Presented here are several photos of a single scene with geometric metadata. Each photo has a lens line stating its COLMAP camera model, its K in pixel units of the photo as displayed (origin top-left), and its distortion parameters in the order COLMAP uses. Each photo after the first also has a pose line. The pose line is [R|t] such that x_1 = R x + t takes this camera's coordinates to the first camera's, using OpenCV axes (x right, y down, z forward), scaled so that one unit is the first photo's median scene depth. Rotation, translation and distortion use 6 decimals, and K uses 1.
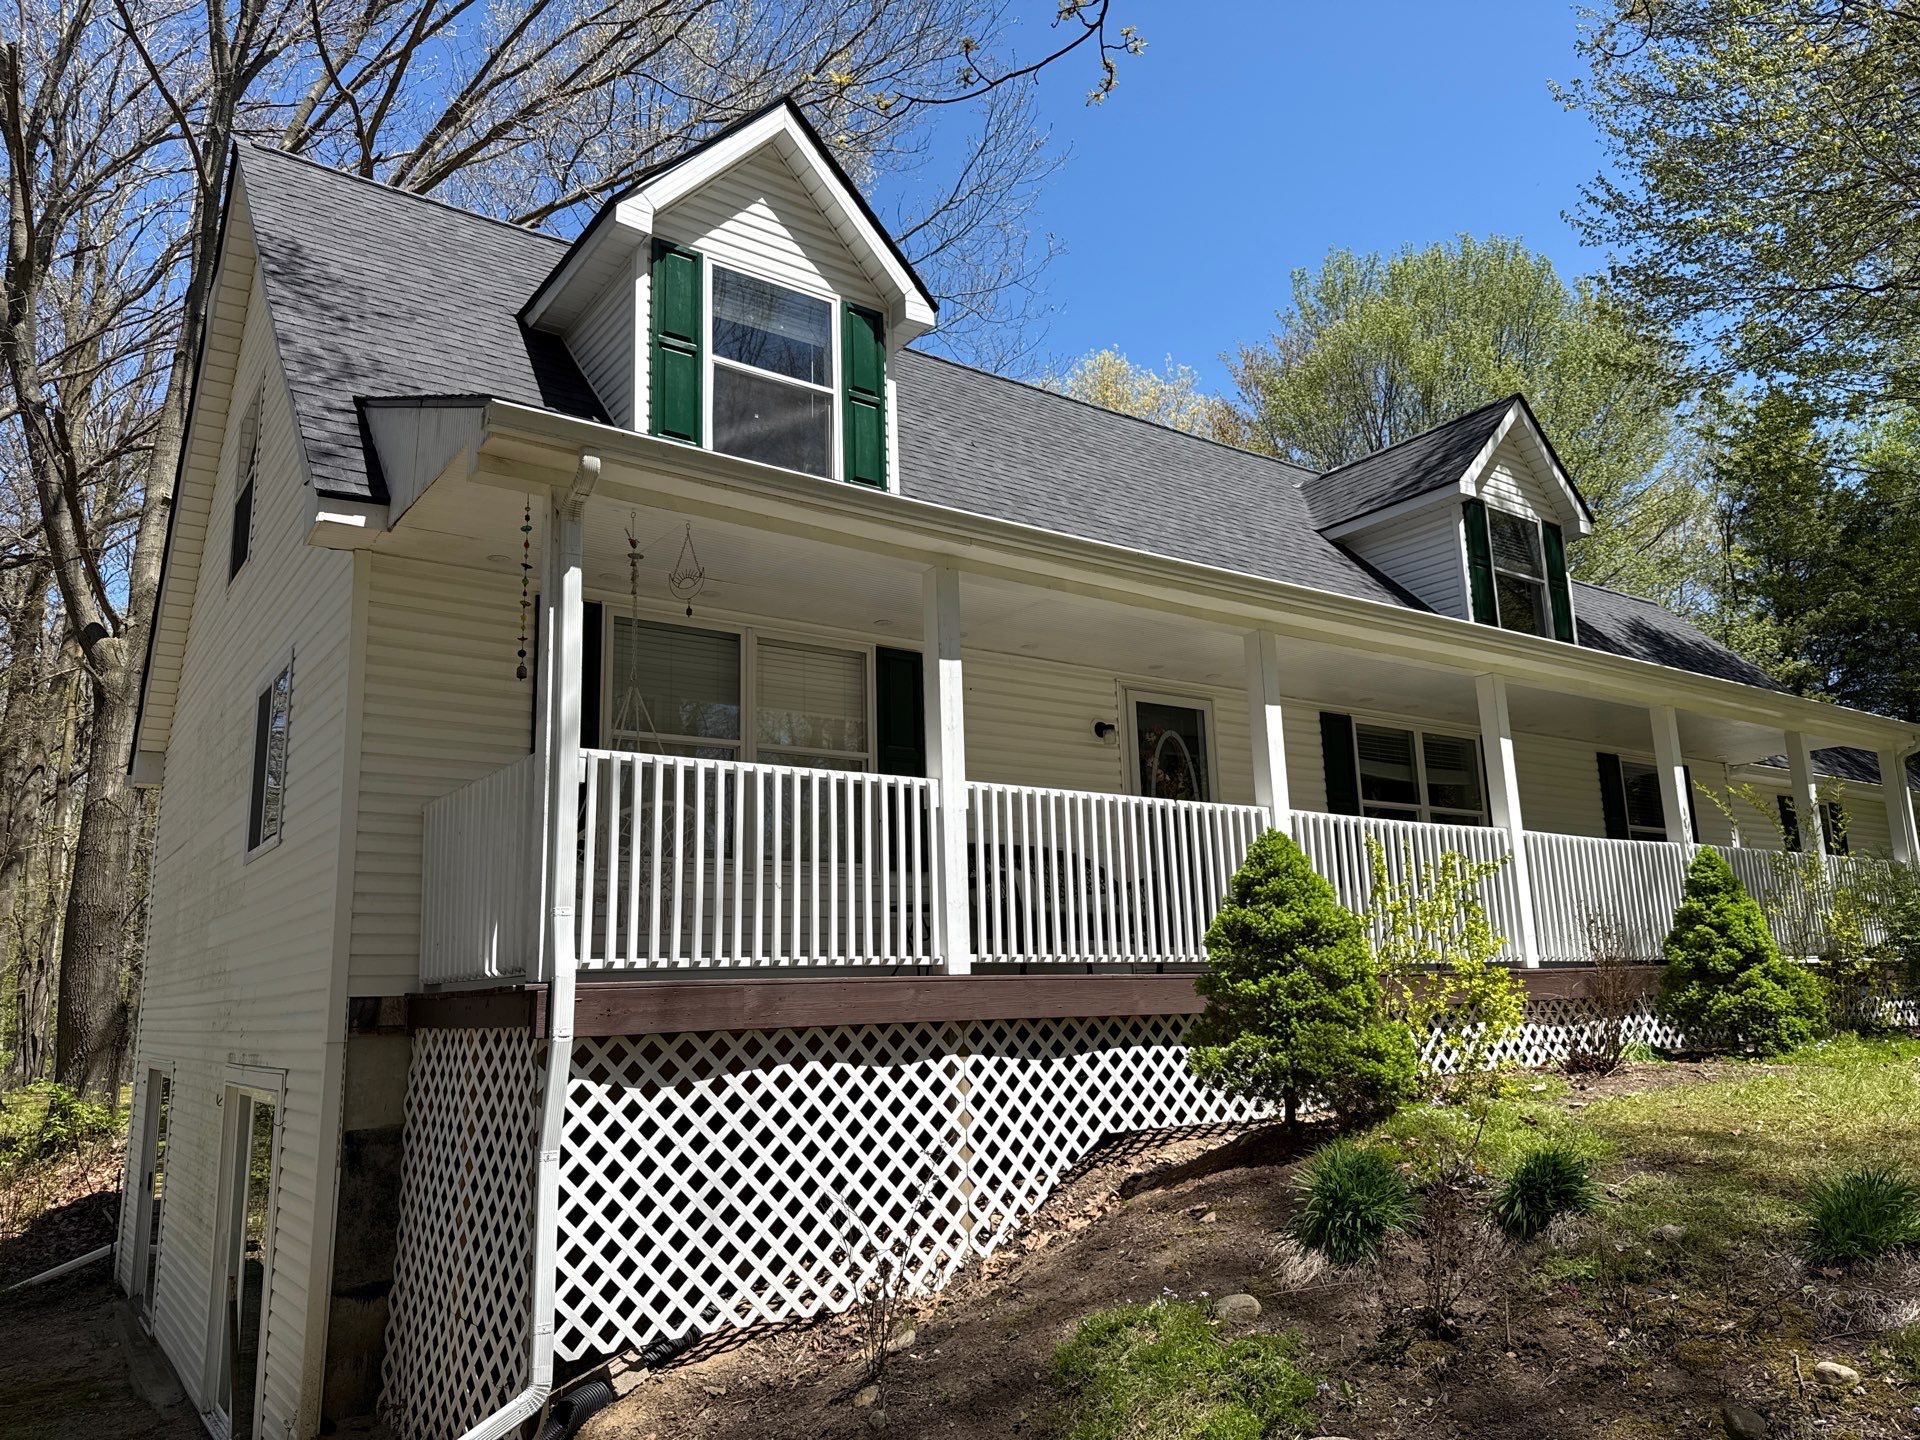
lens RADIAL K [[1317.9, 0, 966.2], [0, 1317.9, 733.4], [0, 0, 1]] dist [0.044606, -0.040541]
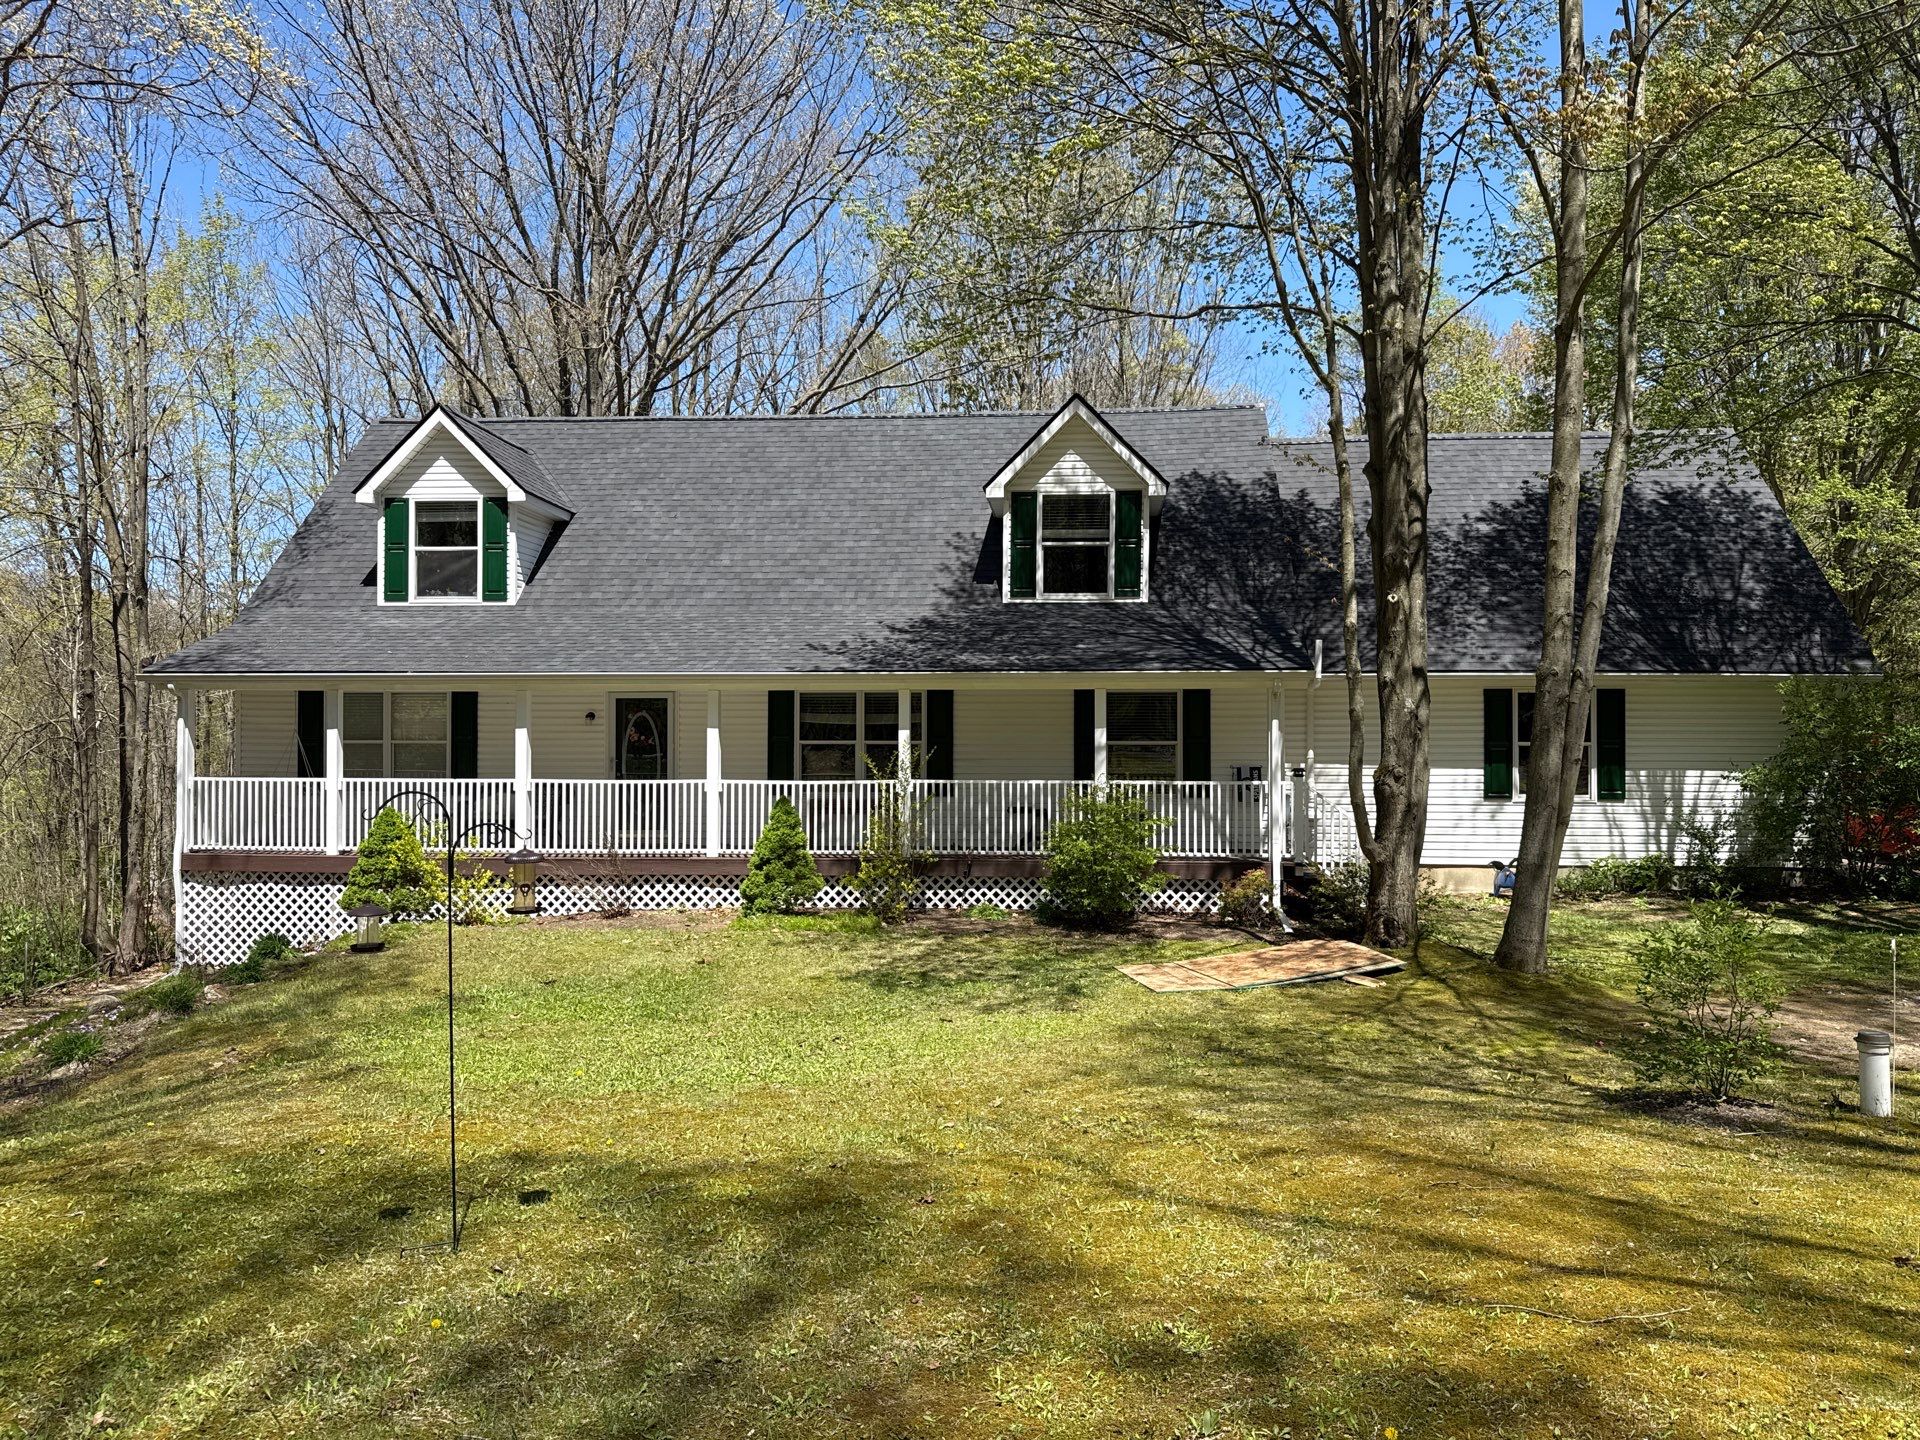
lens RADIAL K [[1317.9, 0, 969.9], [0, 1317.9, 717.4], [0, 0, 1]] dist [0.044606, -0.040541]
pose [[0.758659, 0.026473, -0.650950, 2.662979], [0.099731, 0.982678, 0.156197, -0.369296], [0.643809, -0.183420, 0.742878, -0.086134]]
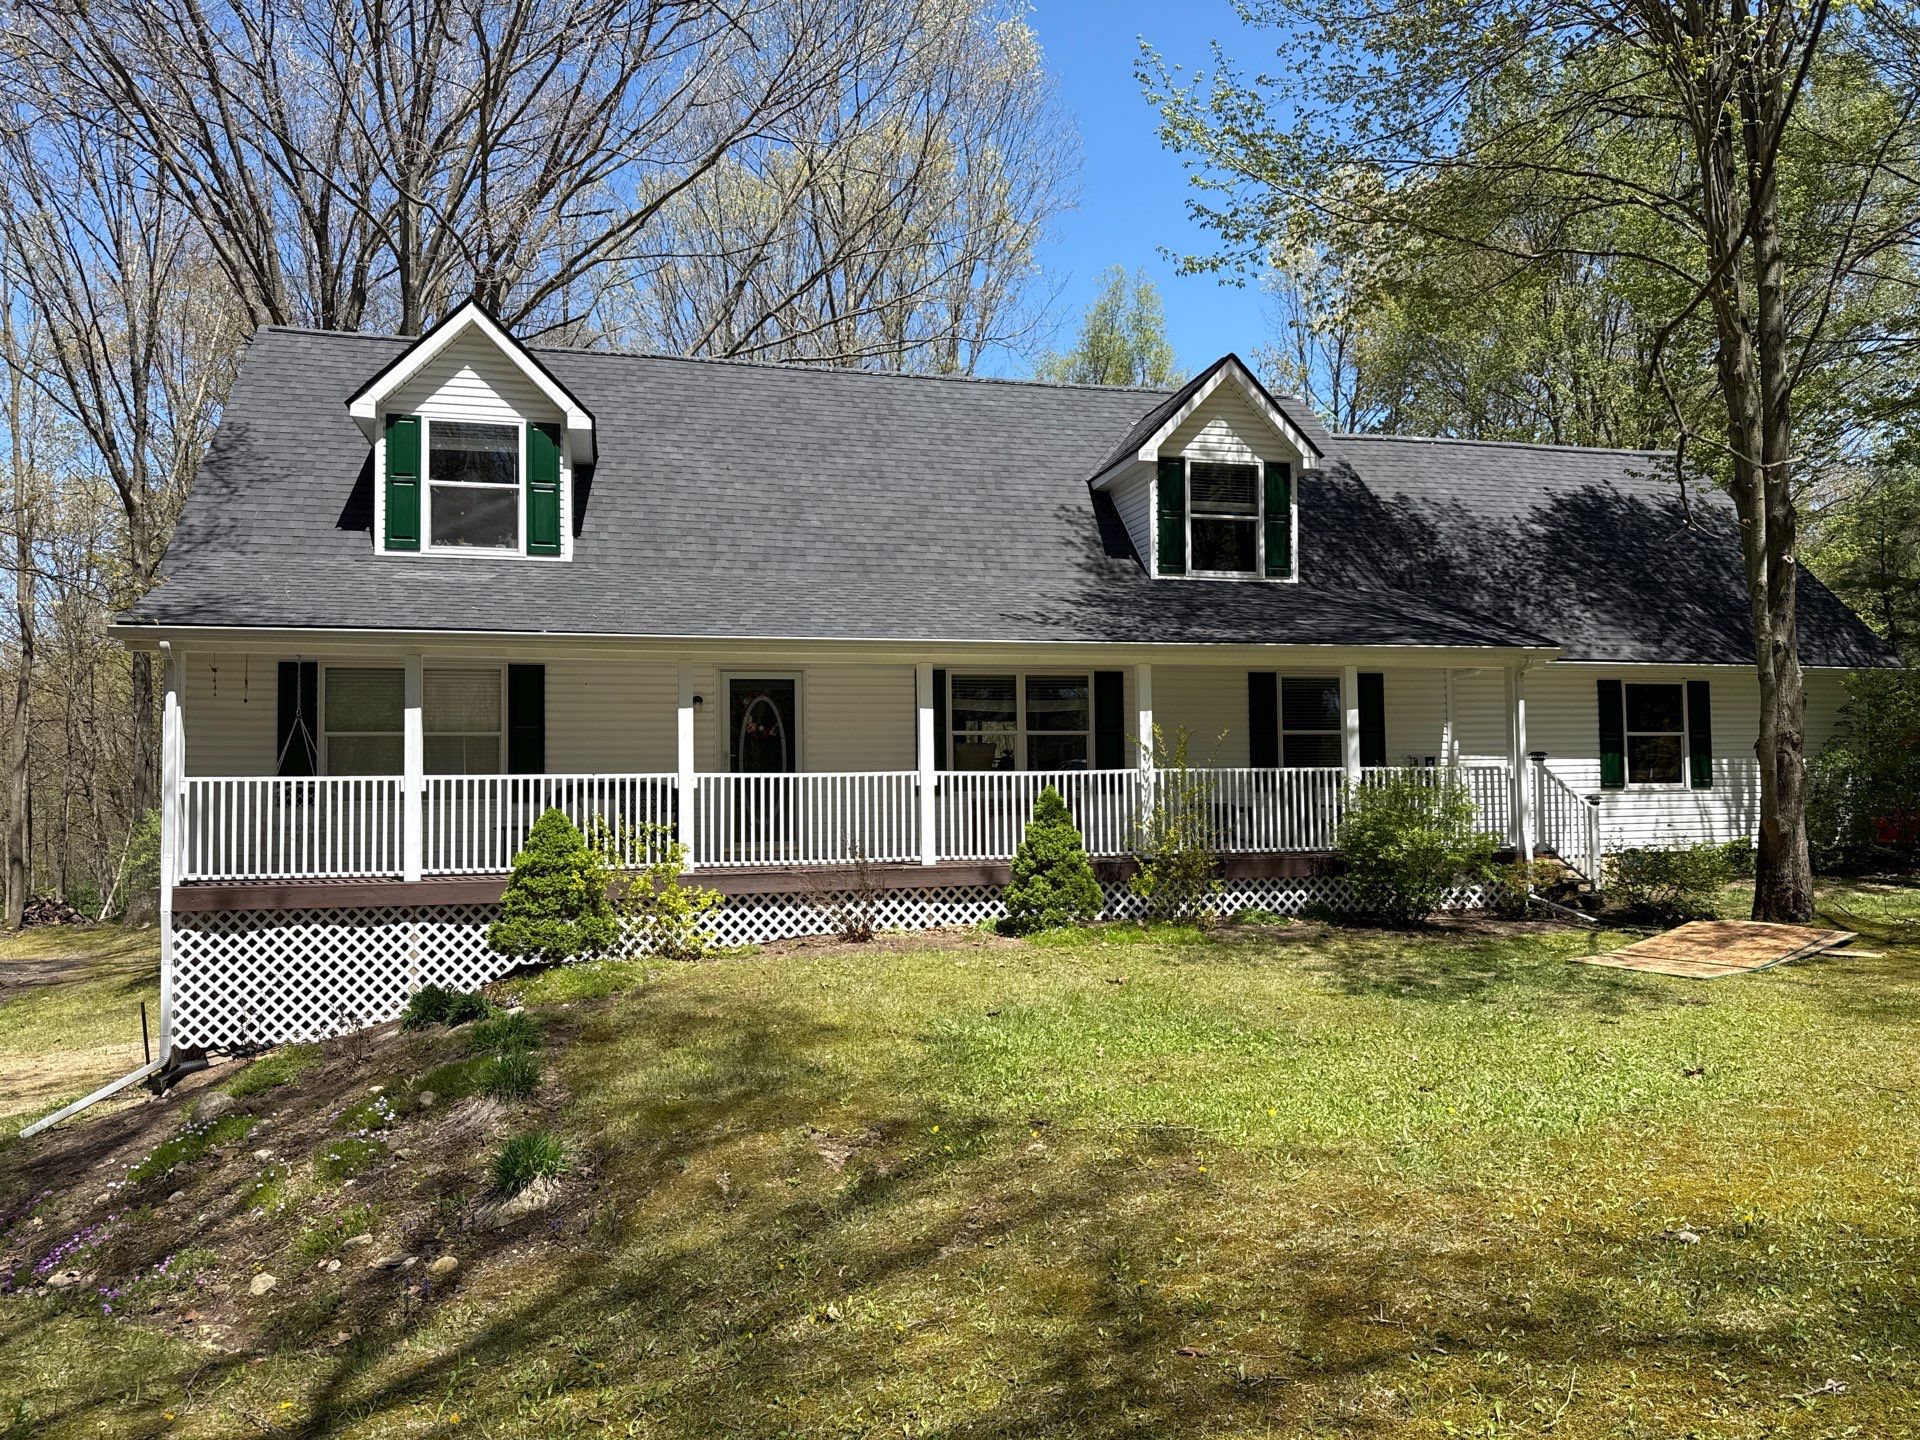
lens RADIAL K [[1317.9, 0, 949.4], [0, 1317.9, 716.6], [0, 0, 1]] dist [0.044606, -0.040541]
pose [[0.928800, 0.006725, -0.370520, 1.421093], [0.050956, 0.988021, 0.145667, -0.289089], [0.367061, -0.154175, 0.917331, -0.426880]]
